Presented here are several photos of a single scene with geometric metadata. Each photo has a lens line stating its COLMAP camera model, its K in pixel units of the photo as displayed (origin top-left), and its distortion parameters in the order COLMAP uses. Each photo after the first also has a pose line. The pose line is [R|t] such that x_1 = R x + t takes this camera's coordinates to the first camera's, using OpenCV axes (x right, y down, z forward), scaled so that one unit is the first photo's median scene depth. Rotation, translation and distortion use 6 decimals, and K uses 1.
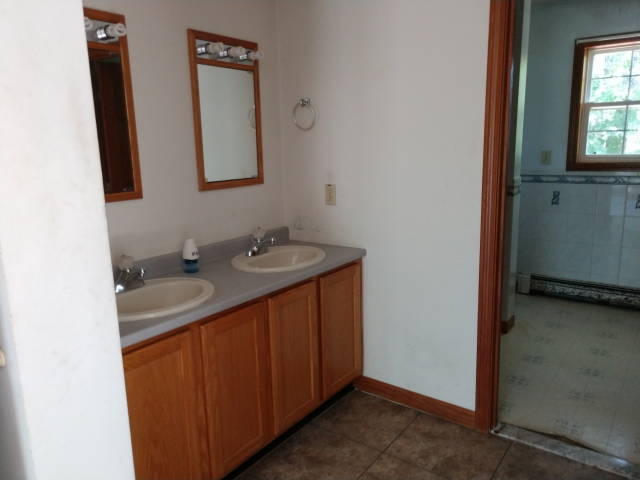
lens RADIAL K [[479.0, 0, 318.7], [0, 479.0, 237.5], [0, 0, 1]] dist [0.025075, 0.000511]
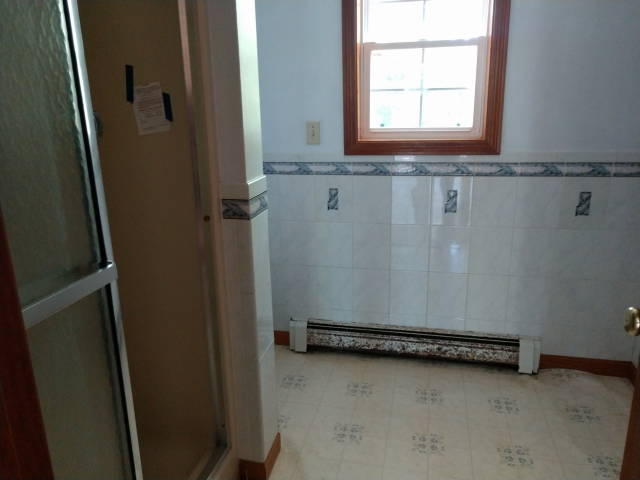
lens RADIAL K [[479.0, 0, 319.4], [0, 479.0, 240.9], [0, 0, 1]] dist [0.025075, 0.000511]
pose [[0.909116, -0.099211, 0.404557, 0.227393], [0.076582, 0.994476, 0.071785, -0.075834], [-0.409444, -0.034280, 0.911691, 0.455637]]
